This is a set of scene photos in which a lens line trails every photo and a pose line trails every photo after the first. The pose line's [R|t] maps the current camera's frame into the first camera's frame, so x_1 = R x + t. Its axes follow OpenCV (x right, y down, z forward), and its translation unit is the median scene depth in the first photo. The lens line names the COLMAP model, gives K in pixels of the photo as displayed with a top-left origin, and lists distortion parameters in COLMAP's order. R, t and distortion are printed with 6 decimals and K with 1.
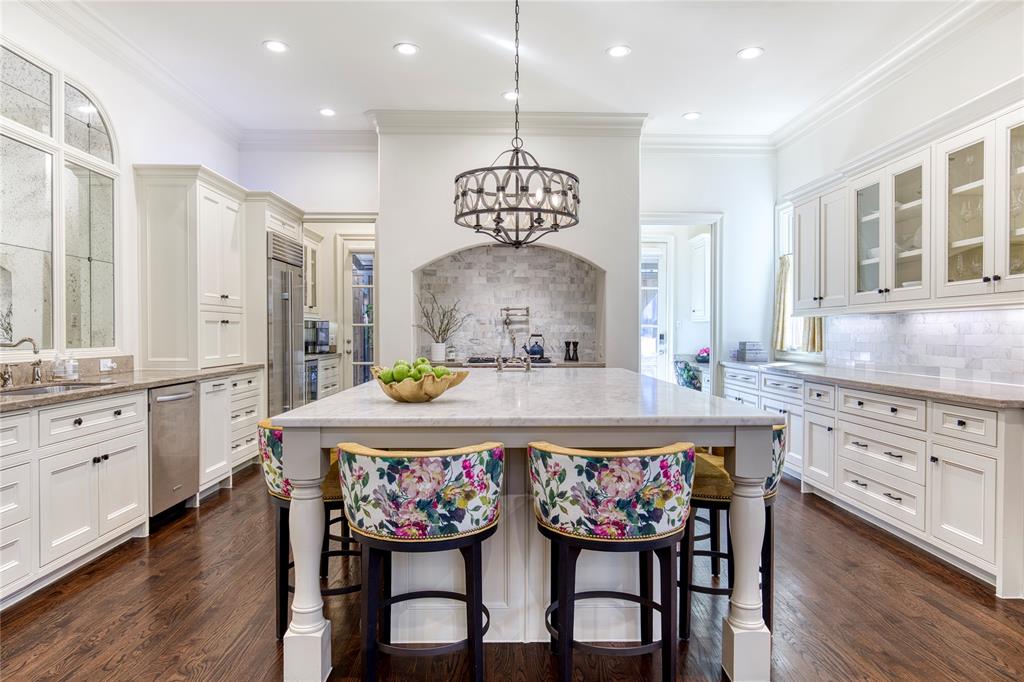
lens RADIAL K [[635.1, 0, 513.4], [0, 635.1, 346.0], [0, 0, 1]] dist [-0.005568, -0.000159]
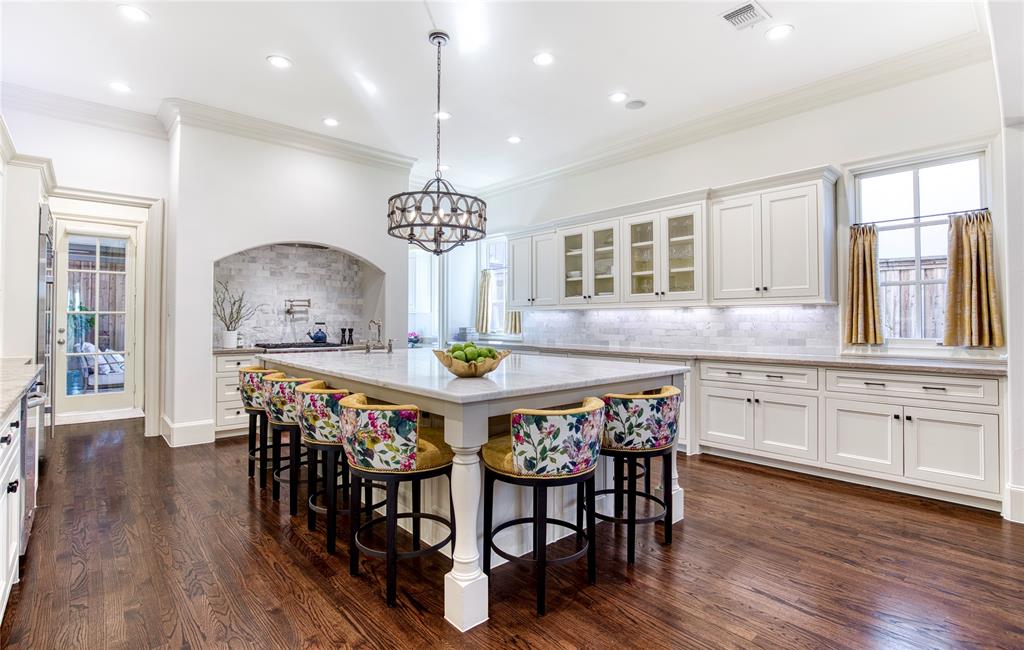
lens RADIAL K [[489.7, 0, 510.9], [0, 489.7, 315.8], [0, 0, 1]] dist [-0.032688, -0.000031]
pose [[0.759434, 0.007697, 0.650539, -0.388555], [0.013331, 0.999536, -0.027389, -0.002251], [-0.650447, 0.029473, 0.758979, 0.118619]]
